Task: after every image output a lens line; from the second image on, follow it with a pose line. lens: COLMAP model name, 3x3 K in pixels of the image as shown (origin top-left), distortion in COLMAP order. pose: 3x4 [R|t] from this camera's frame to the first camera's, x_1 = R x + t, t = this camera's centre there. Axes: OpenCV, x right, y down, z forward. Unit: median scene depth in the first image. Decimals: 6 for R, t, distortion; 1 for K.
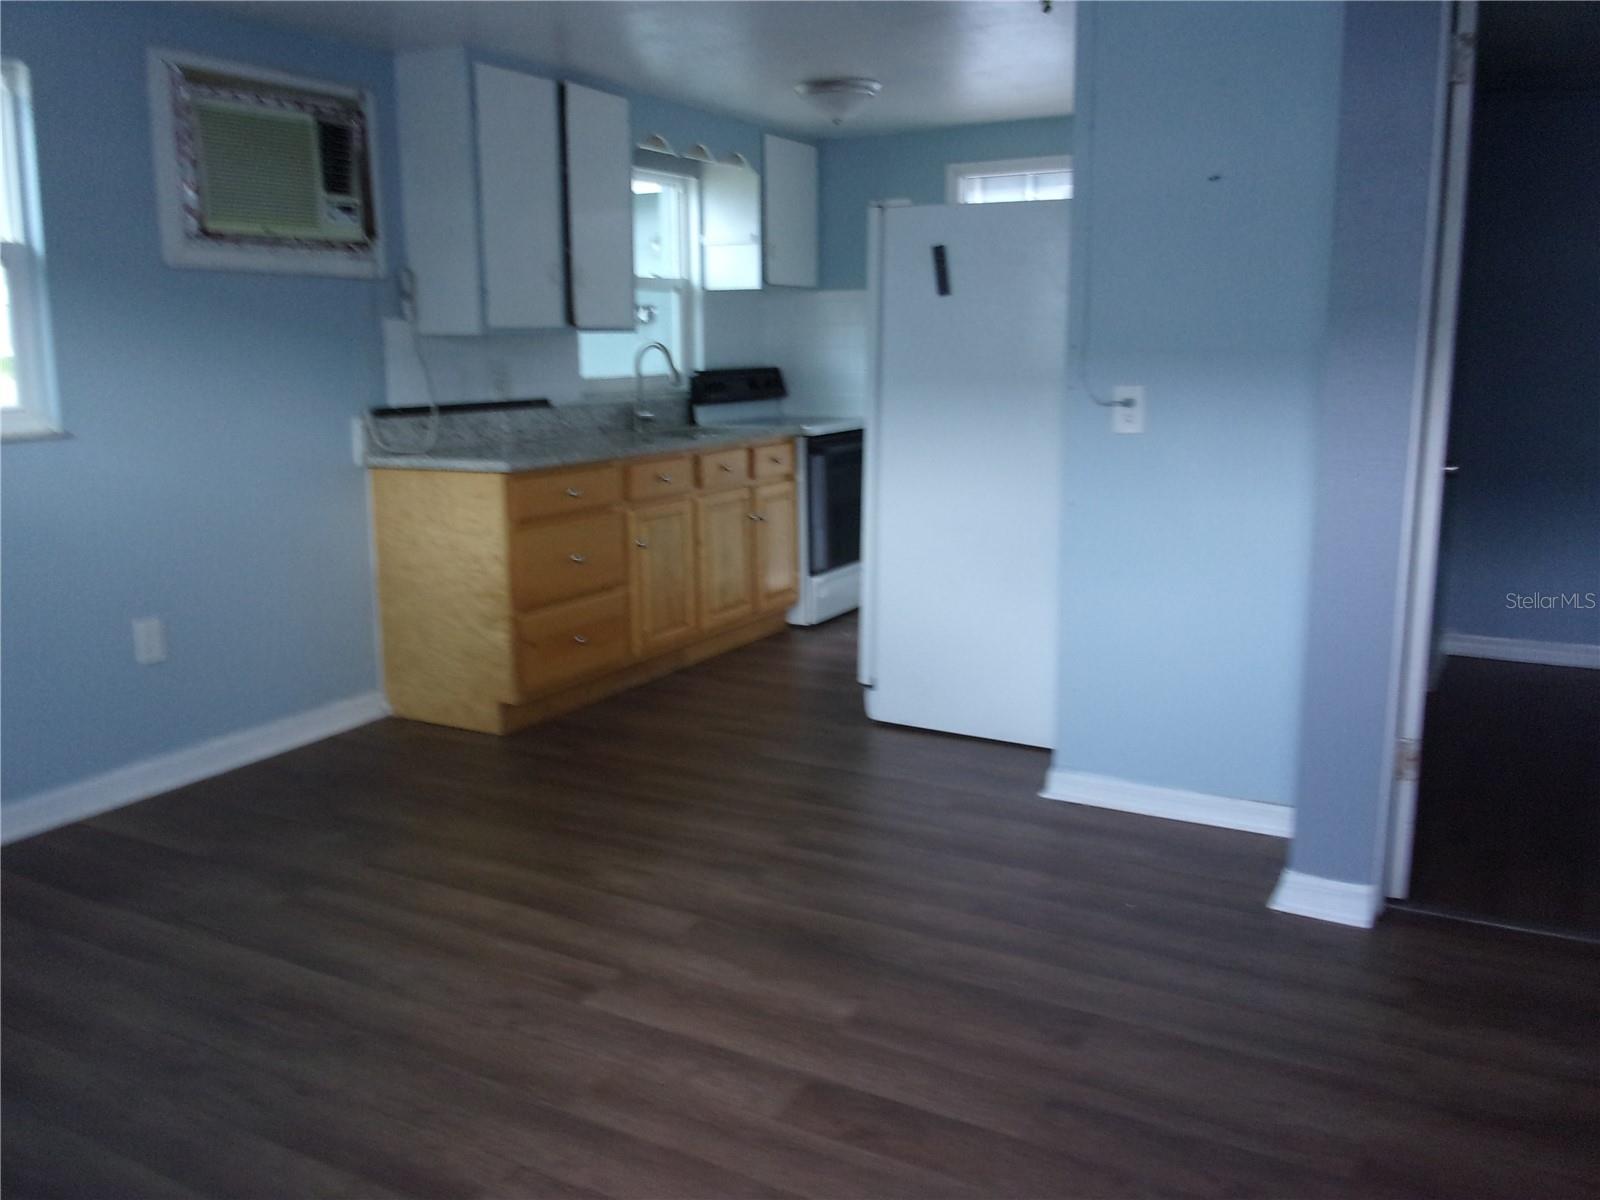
lens RADIAL K [[1338.0, 0, 792.9], [0, 1338.0, 604.5], [0, 0, 1]] dist [0.015508, -0.035597]
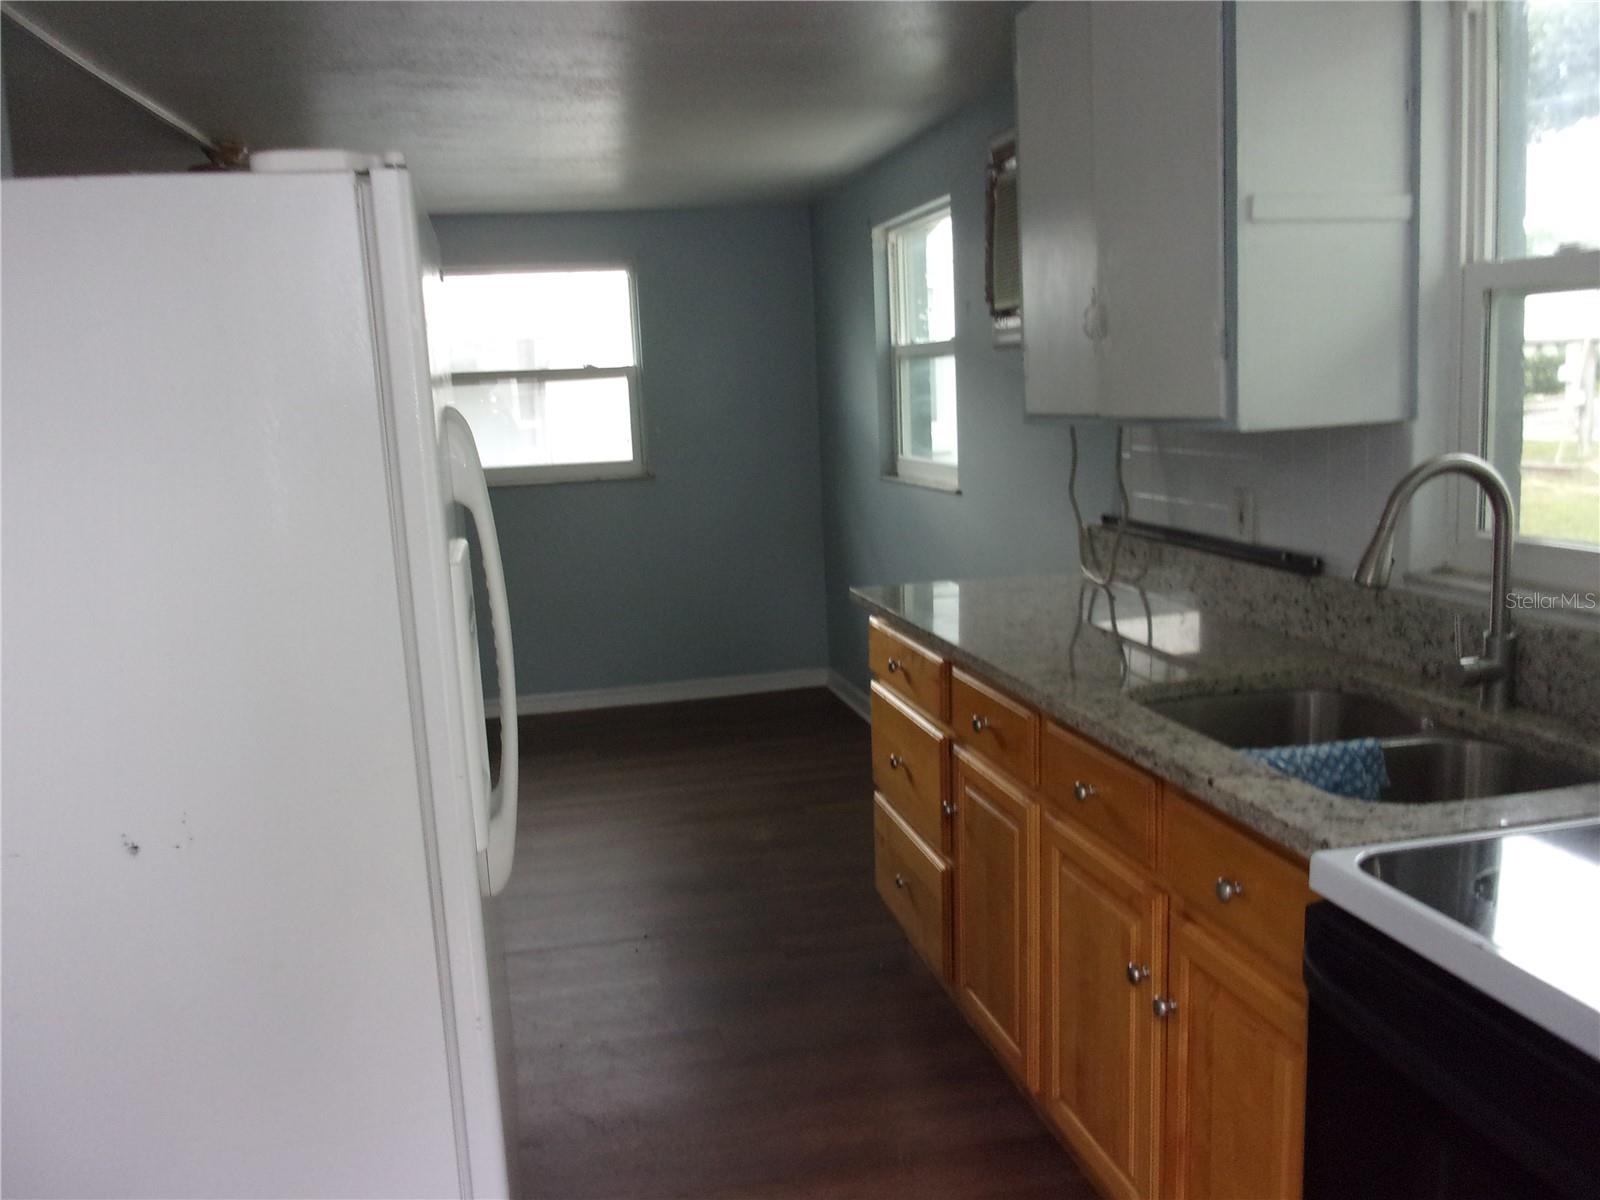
lens RADIAL K [[1338.0, 0, 792.9], [0, 1338.0, 604.5], [0, 0, 1]] dist [0.015508, -0.035597]
pose [[-0.740793, 0.155476, -0.653493, 0.314739], [-0.073977, 0.948045, 0.309415, -0.319696], [0.667648, 0.277556, -0.690803, 1.422187]]
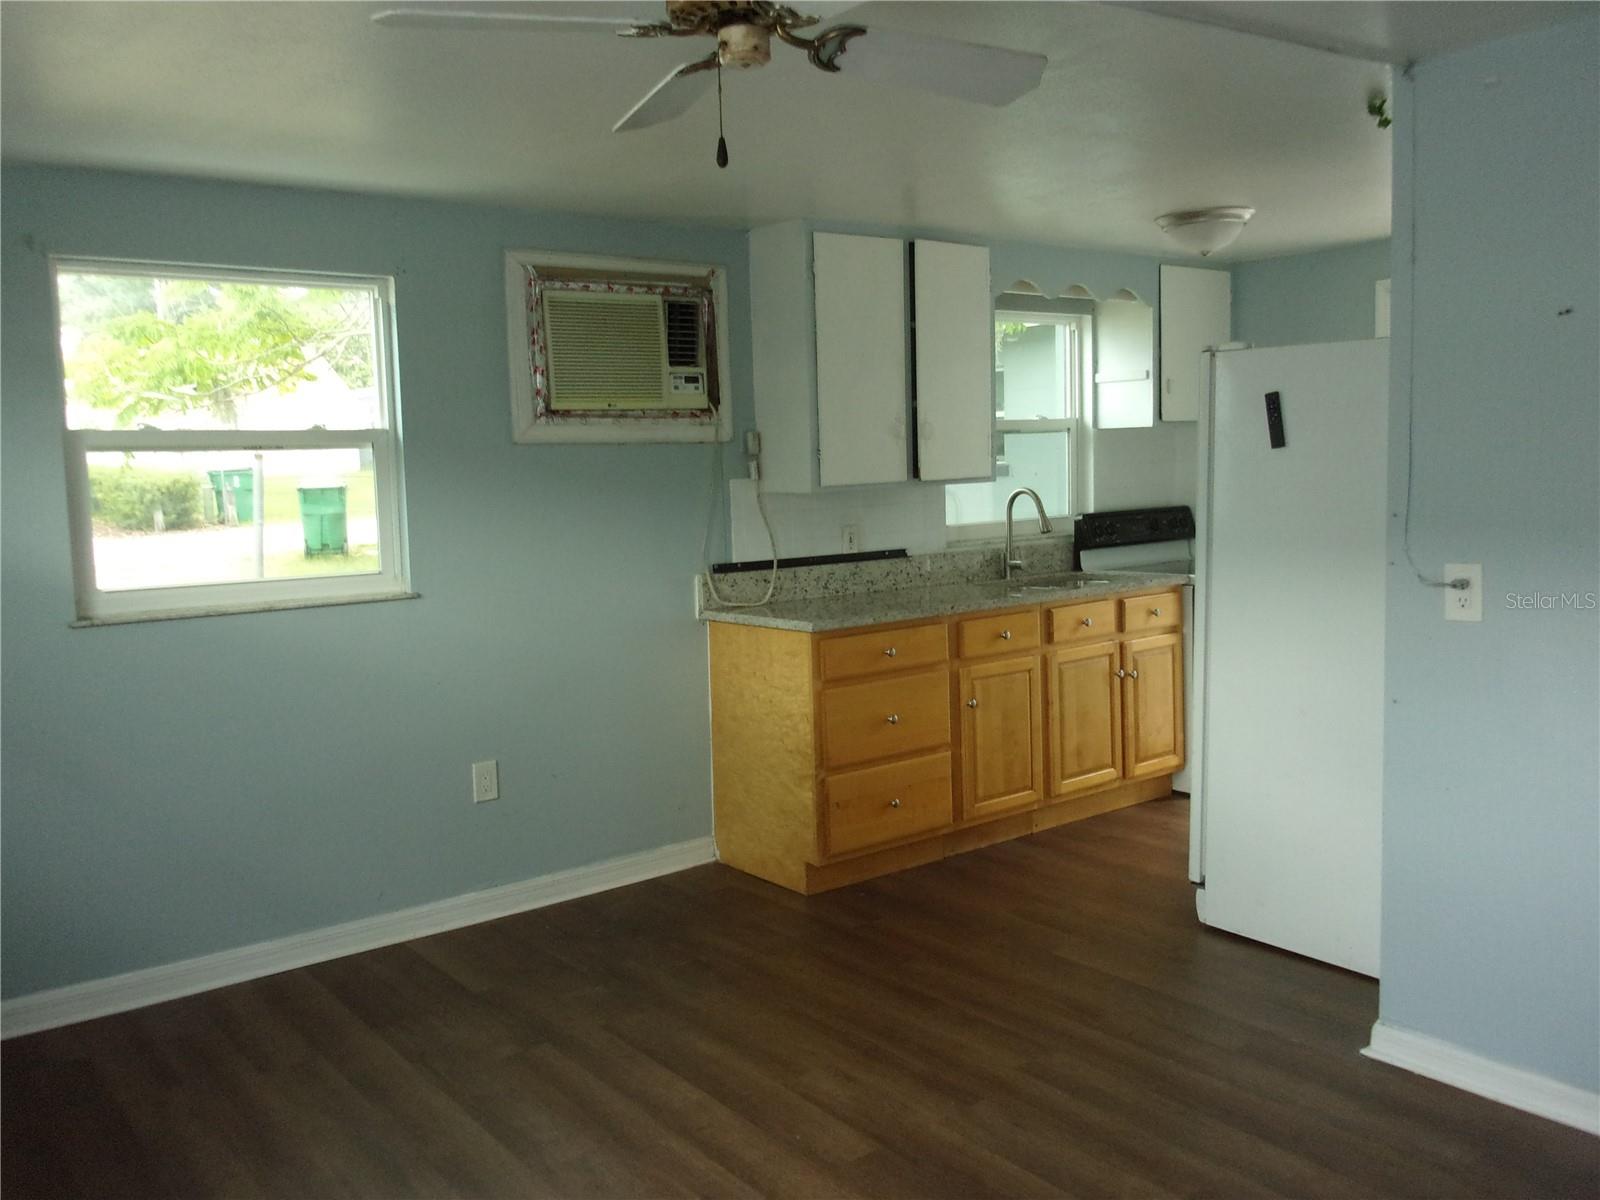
lens RADIAL K [[1338.0, 0, 792.9], [0, 1338.0, 604.5], [0, 0, 1]] dist [0.015508, -0.035597]
pose [[0.918195, 0.021324, -0.395553, 0.157632], [-0.052205, 0.996355, -0.067468, -0.048677], [0.392673, 0.082599, 0.915962, 0.073507]]
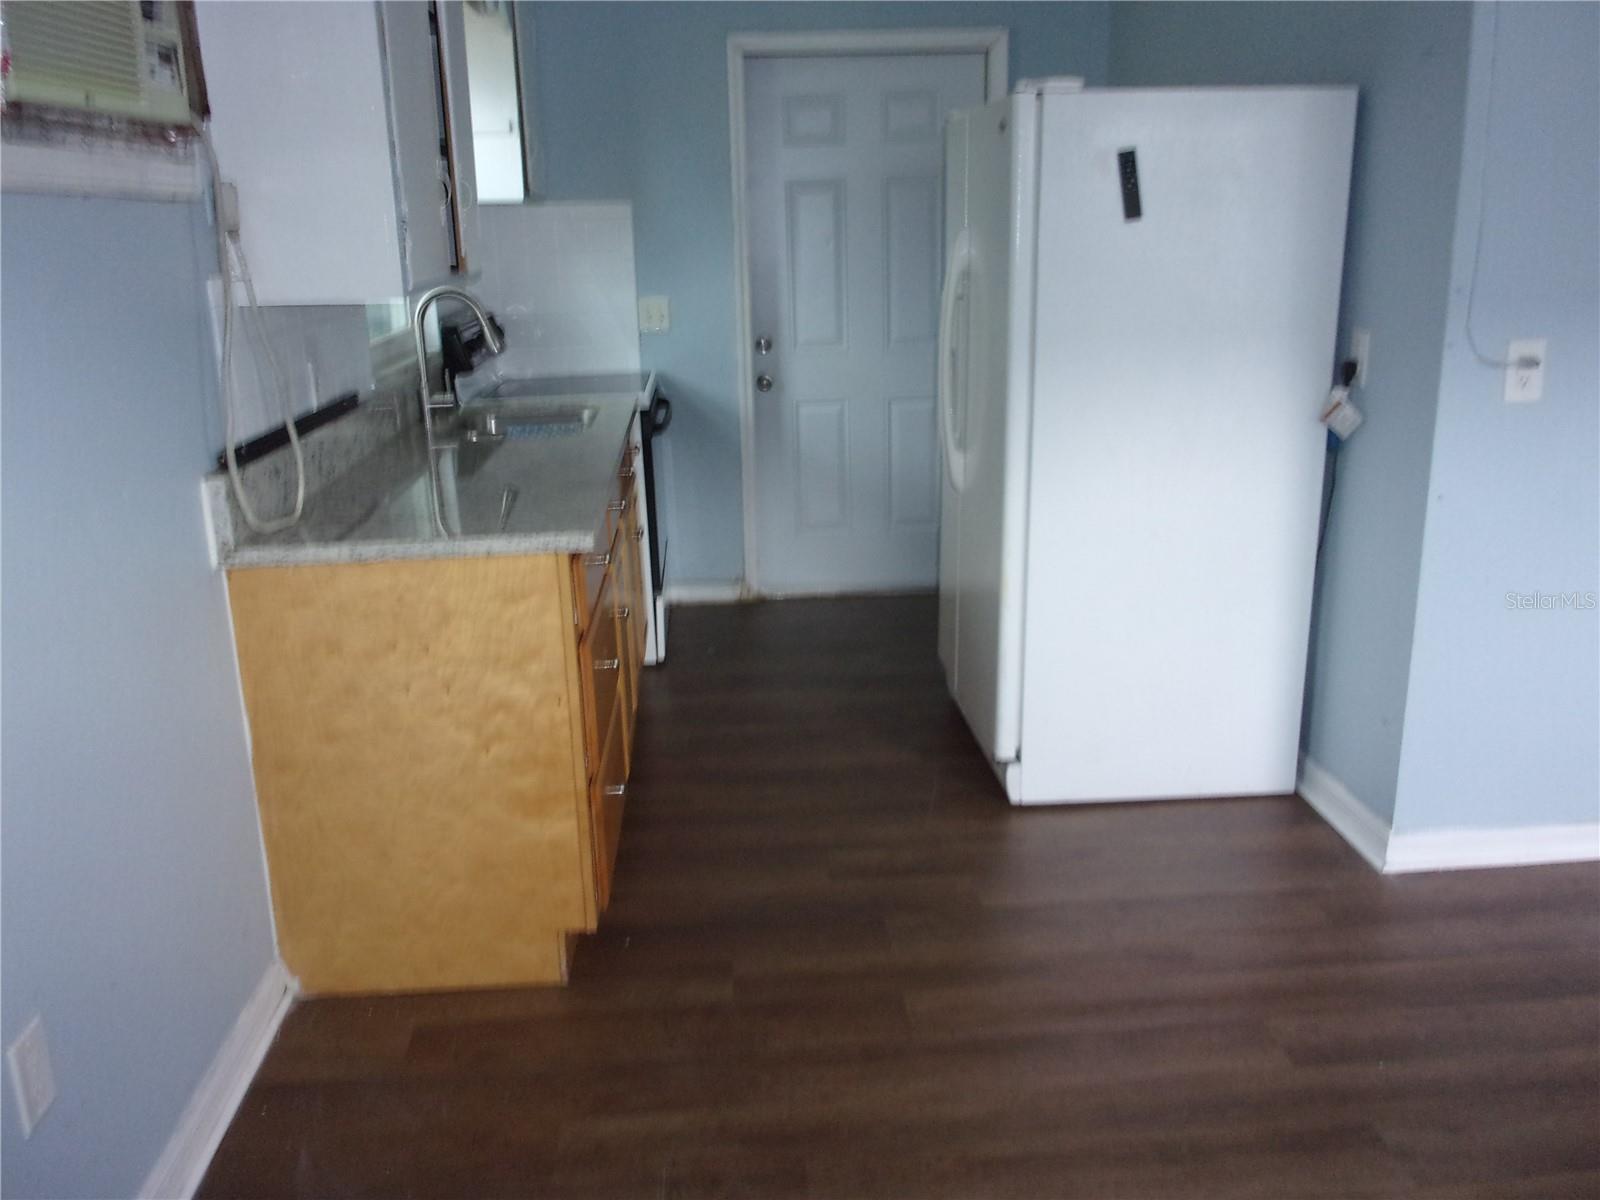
lens RADIAL K [[1338.0, 0, 792.9], [0, 1338.0, 604.5], [0, 0, 1]] dist [0.015508, -0.035597]
pose [[0.836977, -0.165970, 0.521463, -0.413562], [0.126950, 0.985792, 0.109994, -0.119498], [-0.532309, -0.025863, 0.846155, 0.448938]]
